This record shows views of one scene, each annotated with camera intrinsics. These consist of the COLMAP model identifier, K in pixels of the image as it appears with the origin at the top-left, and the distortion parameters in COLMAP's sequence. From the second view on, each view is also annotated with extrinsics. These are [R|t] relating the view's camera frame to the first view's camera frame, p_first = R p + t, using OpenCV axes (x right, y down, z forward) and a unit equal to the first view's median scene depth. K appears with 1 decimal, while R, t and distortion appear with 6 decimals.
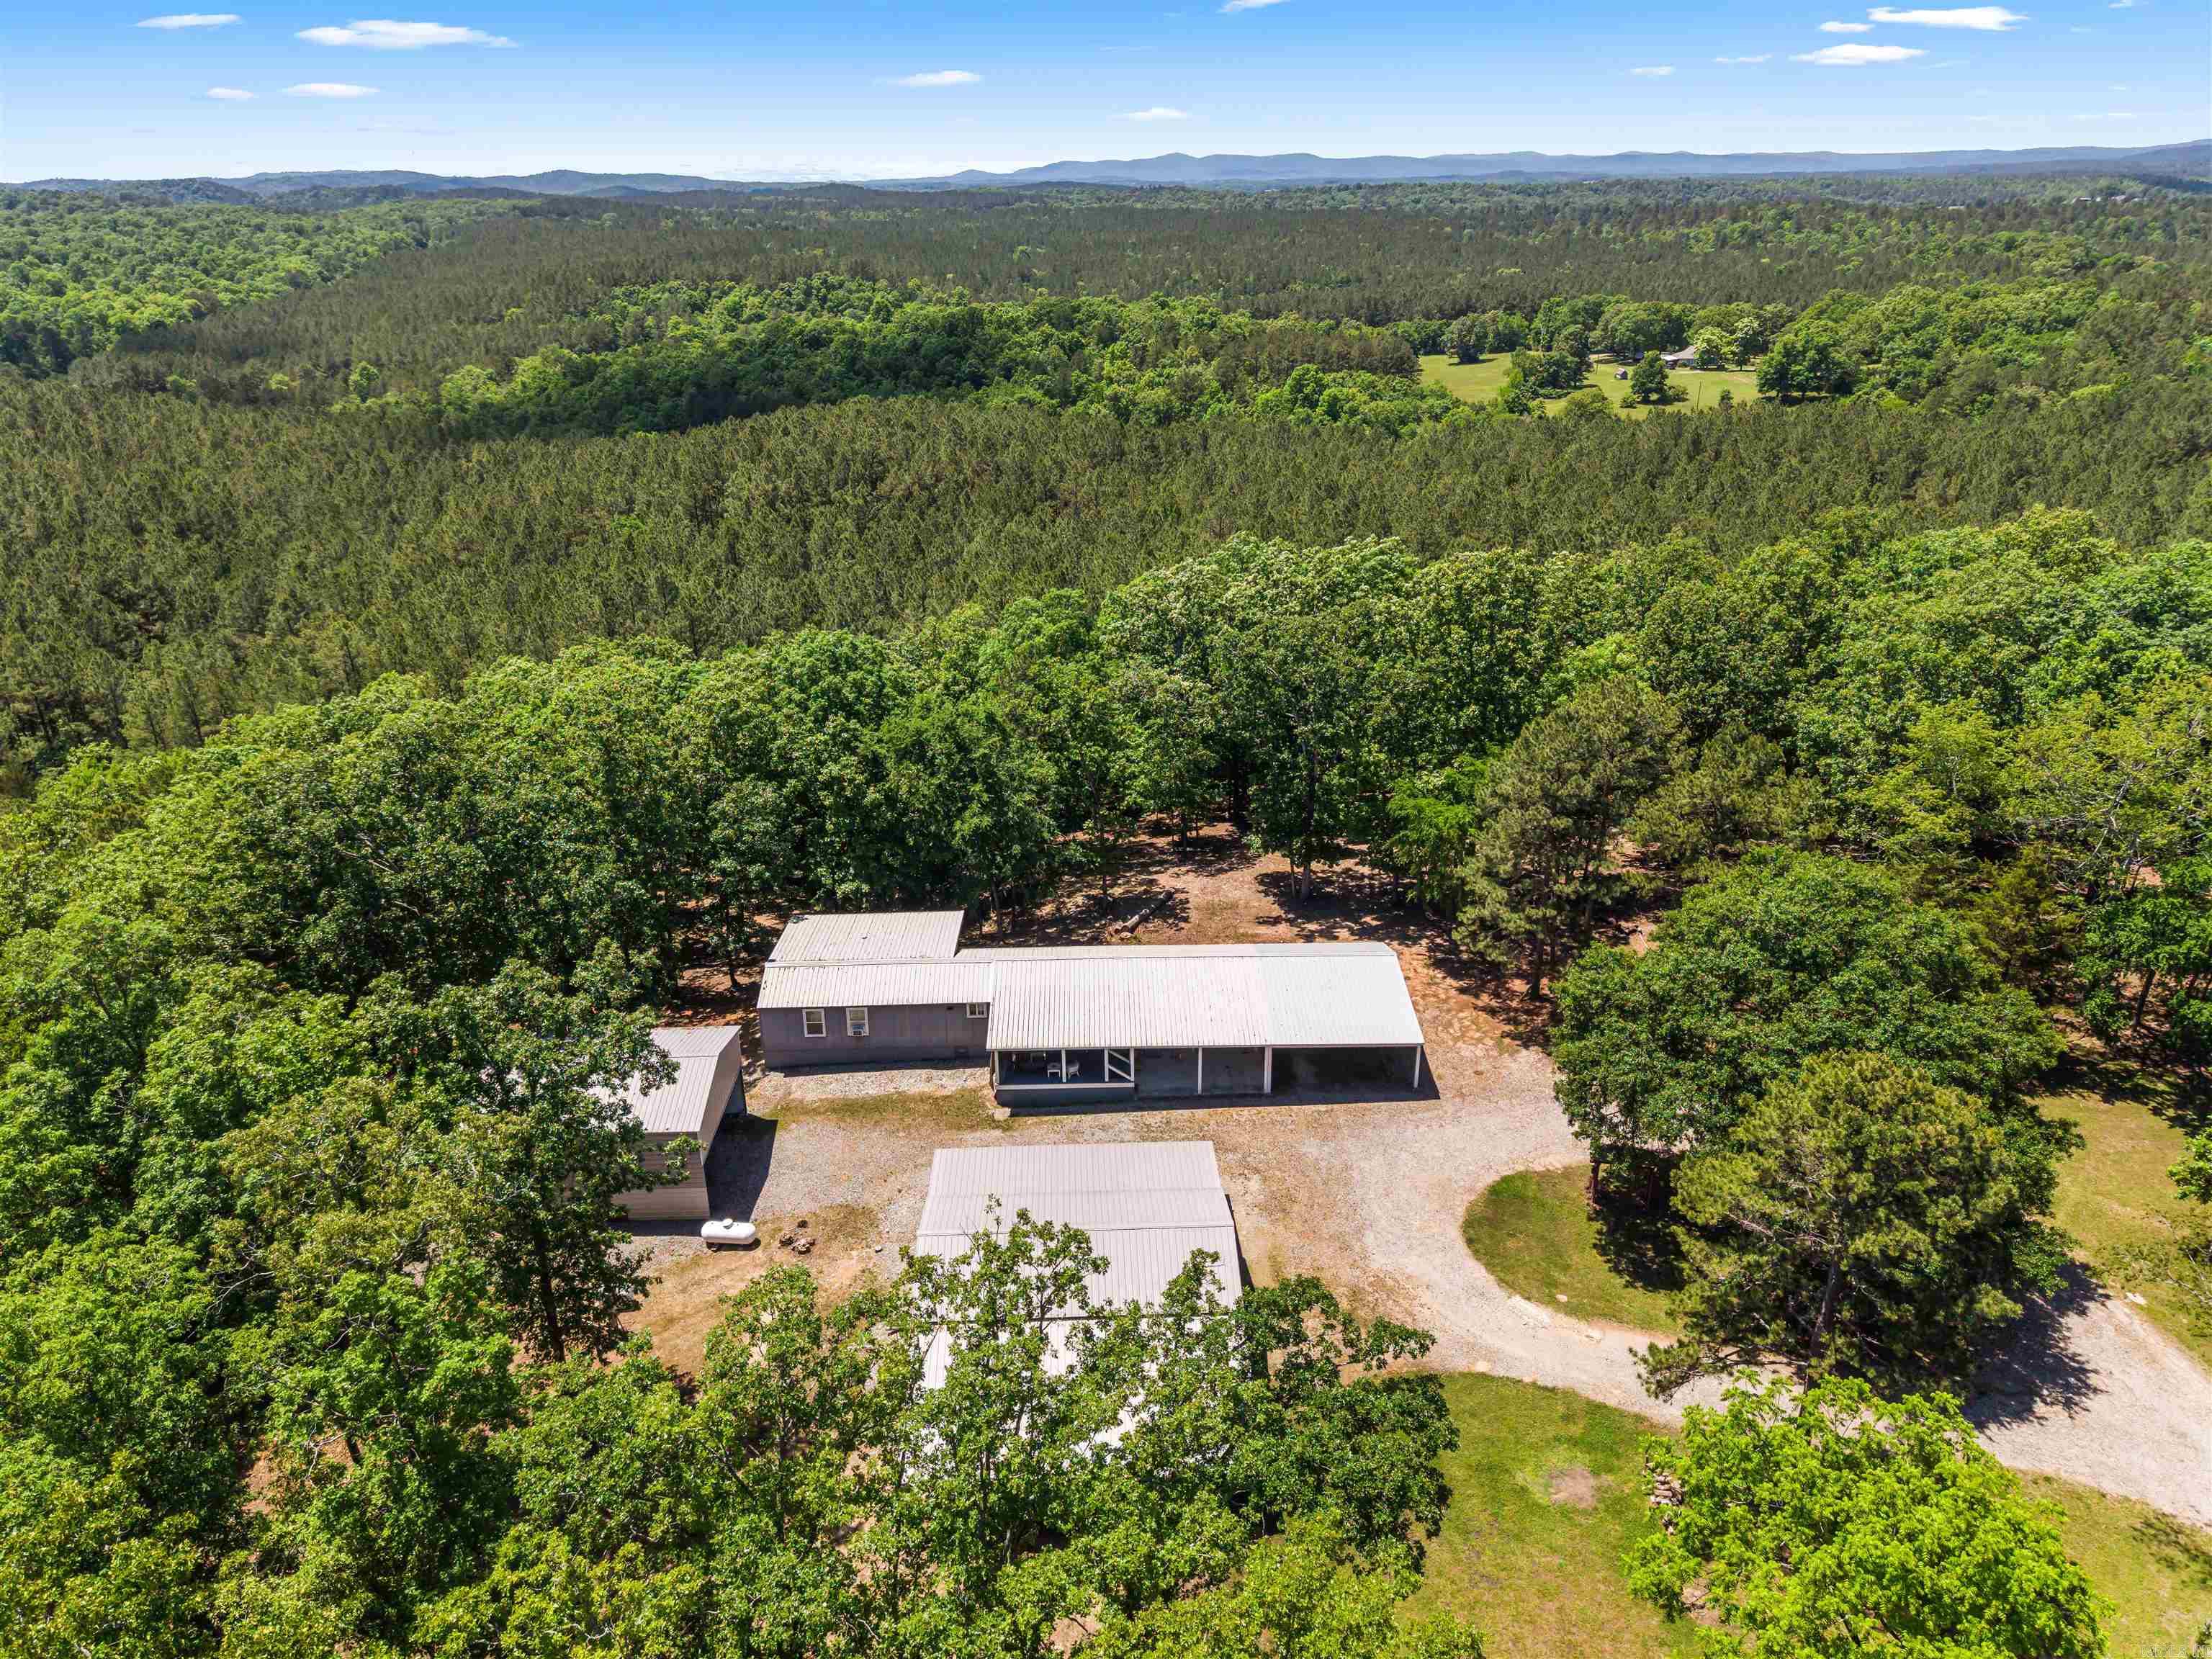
lens RADIAL K [[1489.0, 0, 1106.0], [0, 1489.0, 829.5], [0, 0, 1]] dist [0.044720, 0.000286]
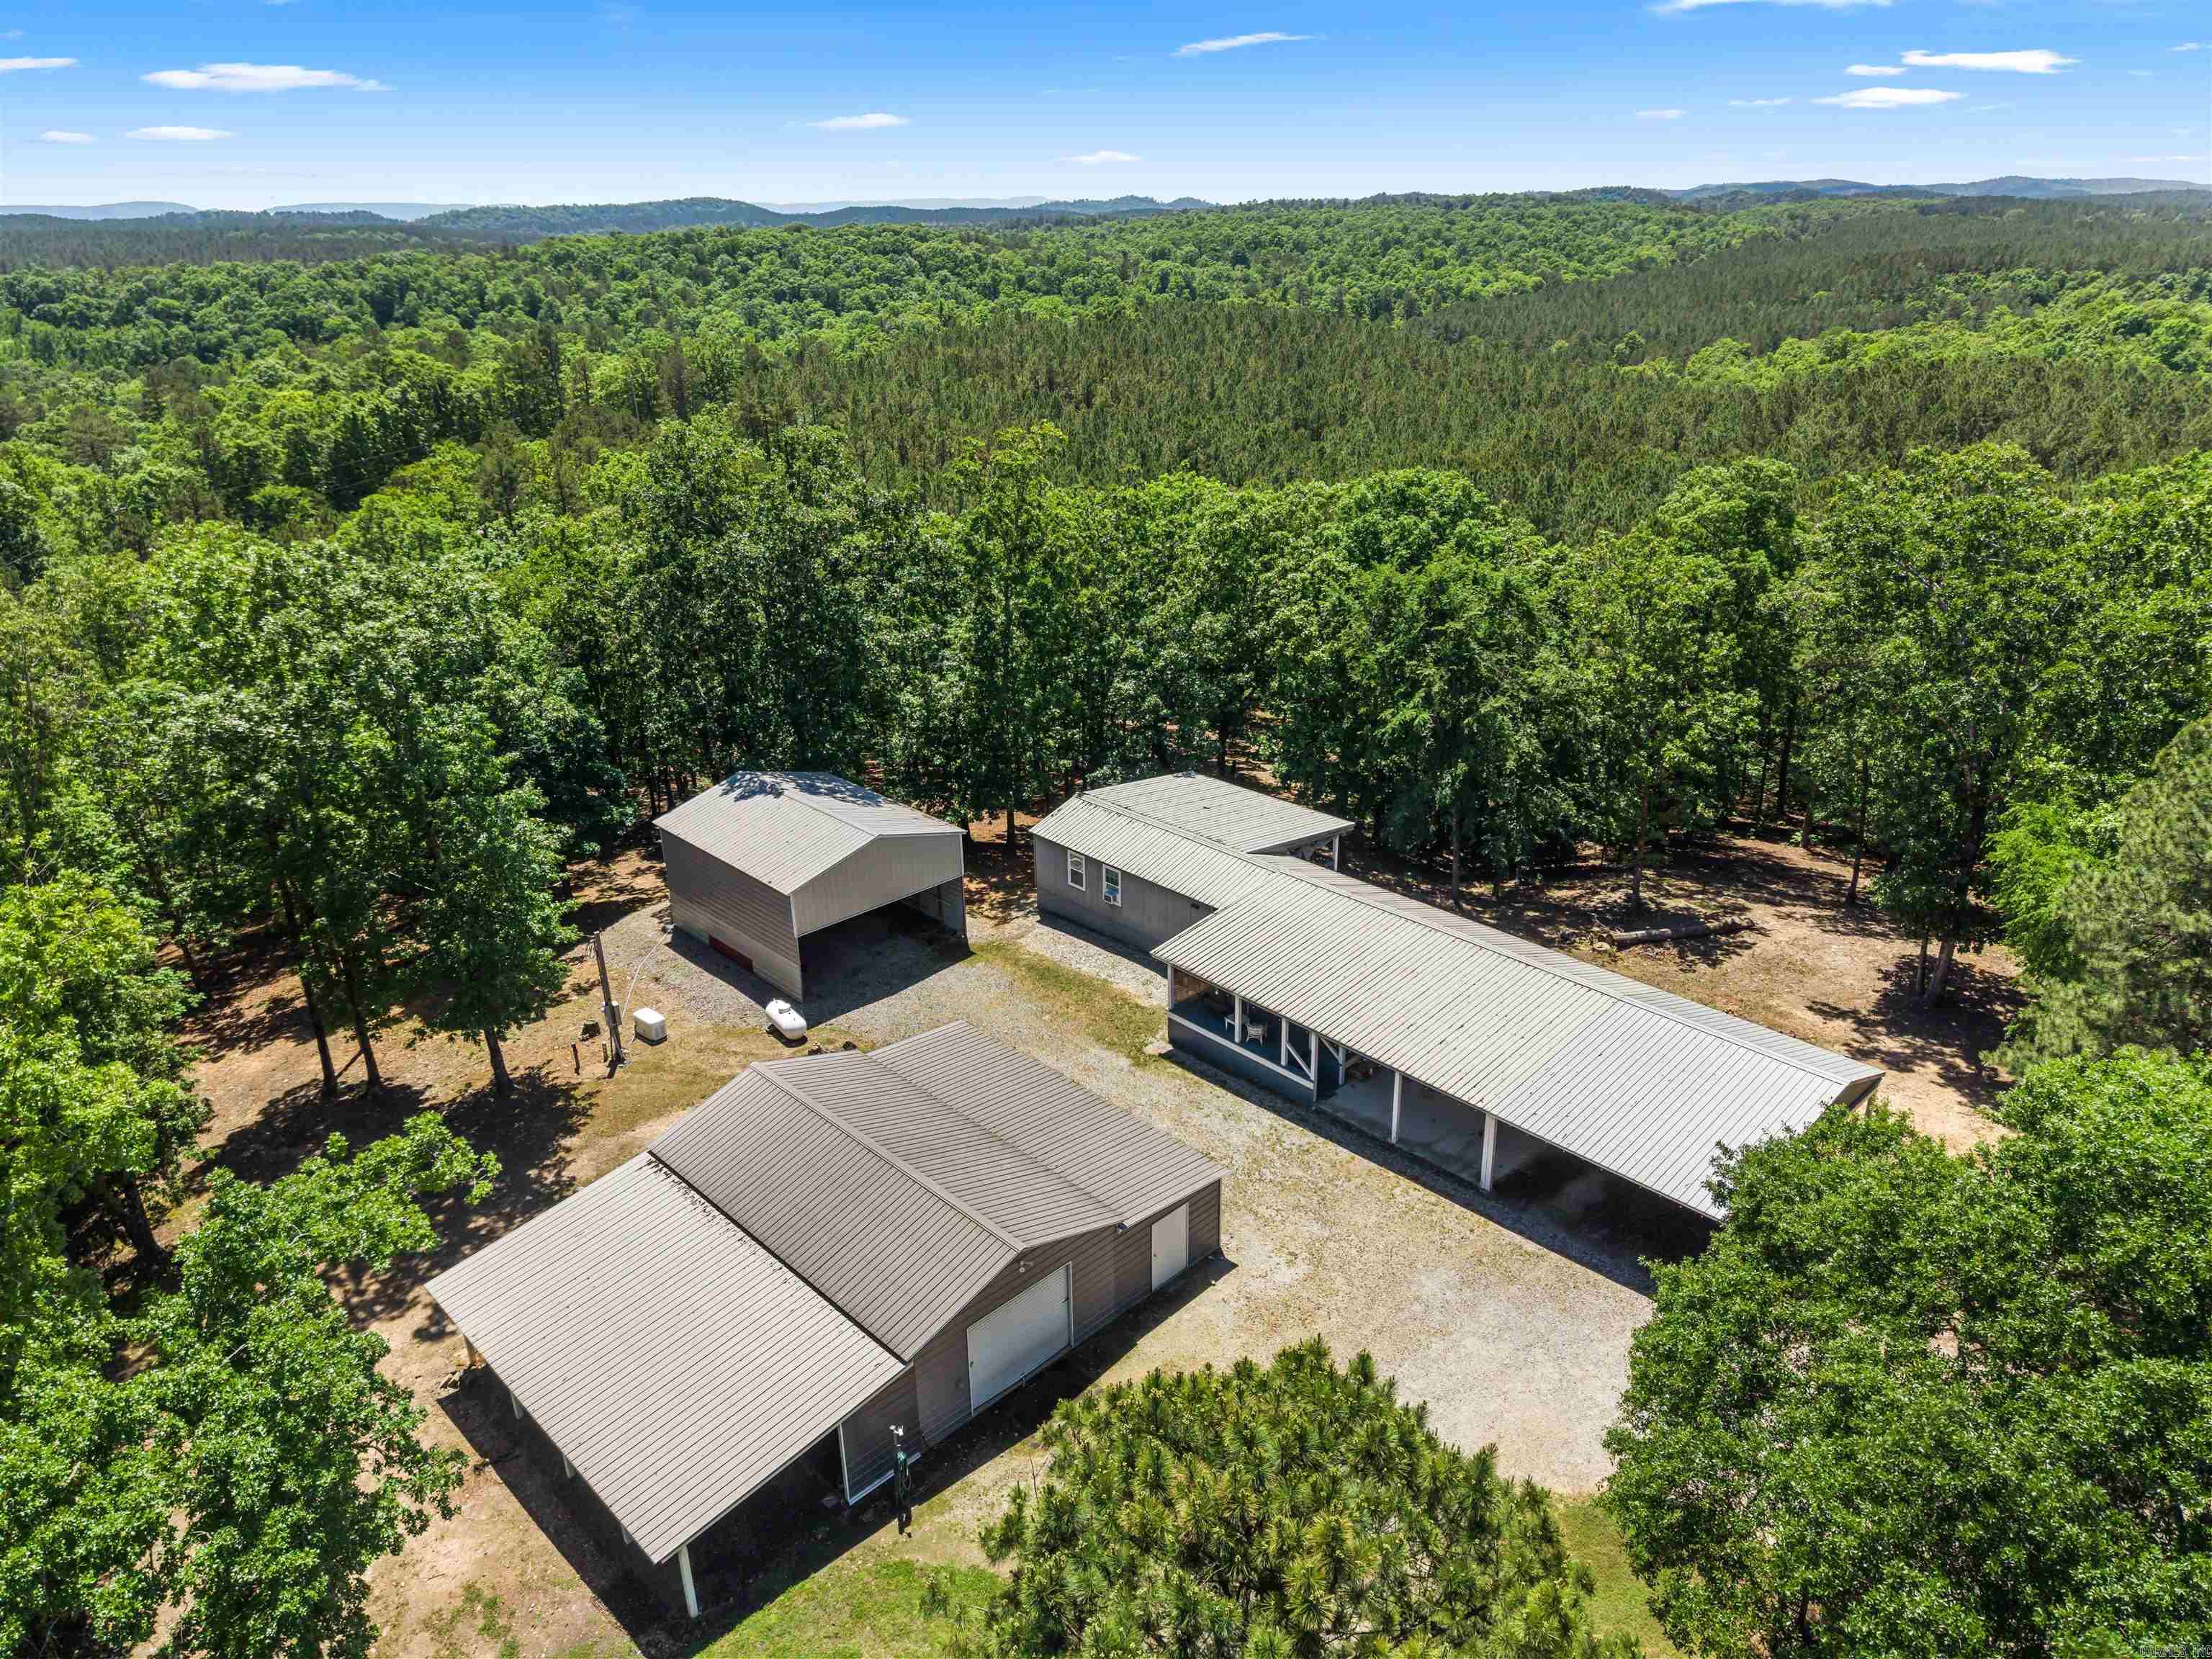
lens RADIAL K [[1490.7, 0, 1106.0], [0, 1490.7, 829.5], [0, 0, 1]] dist [0.003037, 0.001540]
pose [[0.667619, 0.287171, -0.686890, 0.388701], [-0.291495, 0.949783, 0.113763, 0.010361], [0.685066, 0.124275, 0.717802, 0.434848]]
